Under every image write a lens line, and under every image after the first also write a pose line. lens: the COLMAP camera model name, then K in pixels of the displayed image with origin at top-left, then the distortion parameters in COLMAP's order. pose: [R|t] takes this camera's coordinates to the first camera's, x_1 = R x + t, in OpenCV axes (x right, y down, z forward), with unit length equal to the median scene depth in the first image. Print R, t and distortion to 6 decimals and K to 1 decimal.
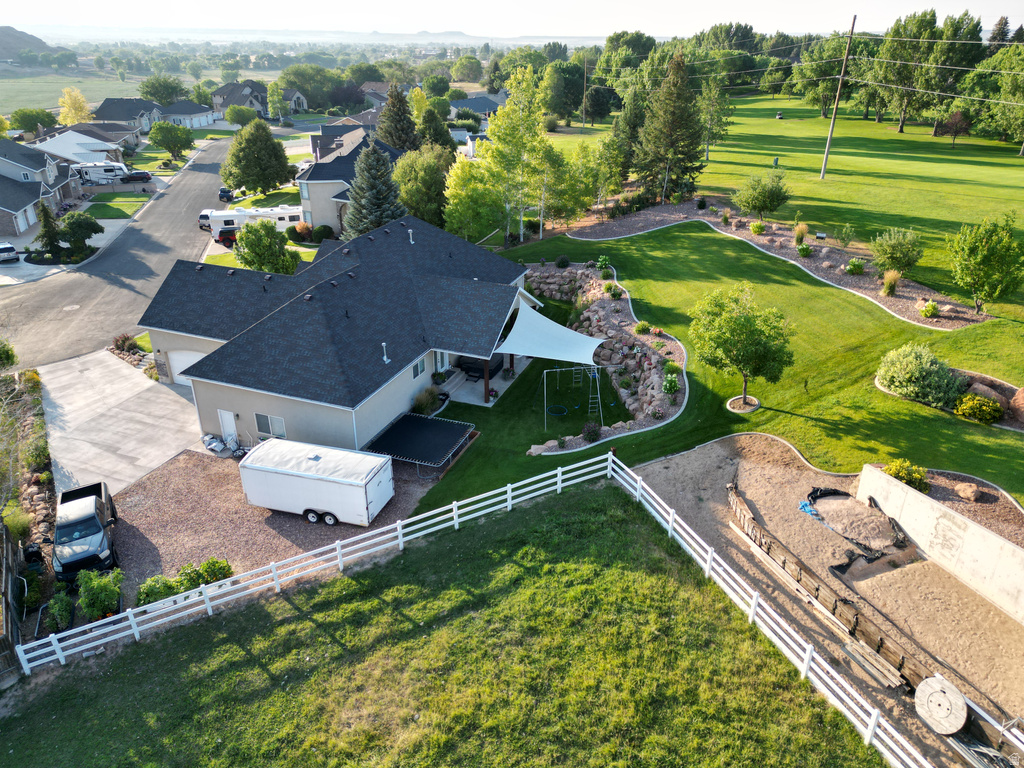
lens RADIAL K [[744.1, 0, 512.0], [0, 744.1, 384.0], [0, 0, 1]] dist [0.009797, 0.000012]
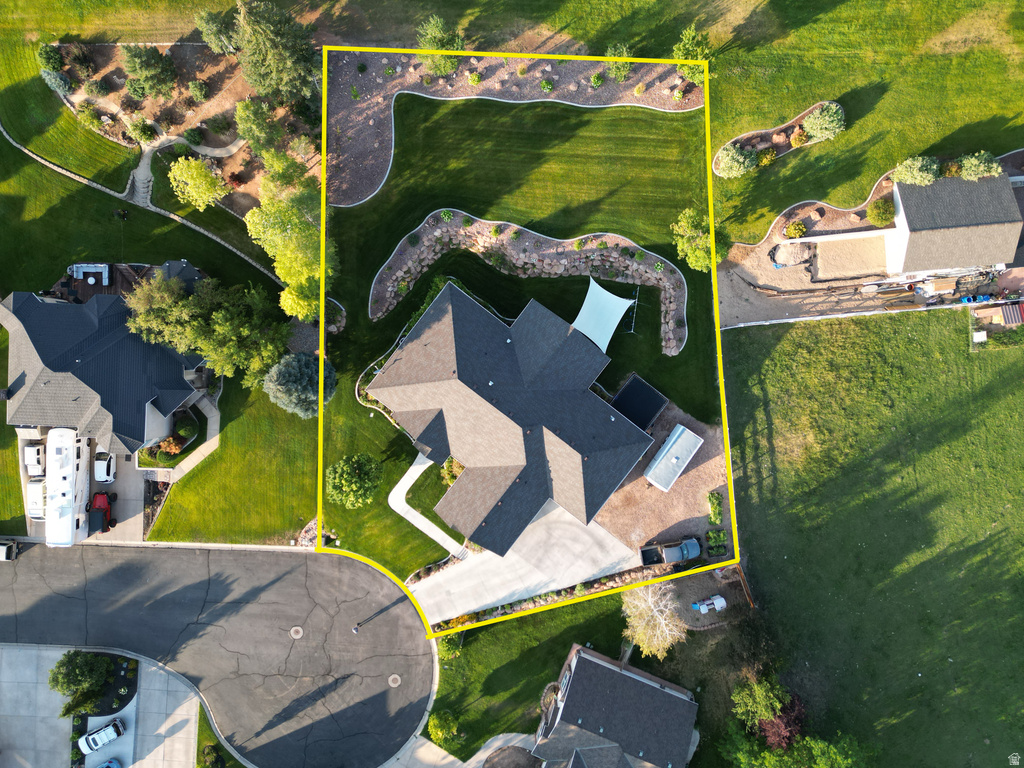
lens RADIAL K [[744.1, 0, 512.0], [0, 744.1, 384.0], [0, 0, 1]] dist [0.009797, 0.000012]
pose [[0.298285, -0.954371, -0.014197, -0.198655], [0.393660, 0.109460, 0.912716, -2.411058], [-0.869516, -0.277838, 0.408348, 0.678937]]
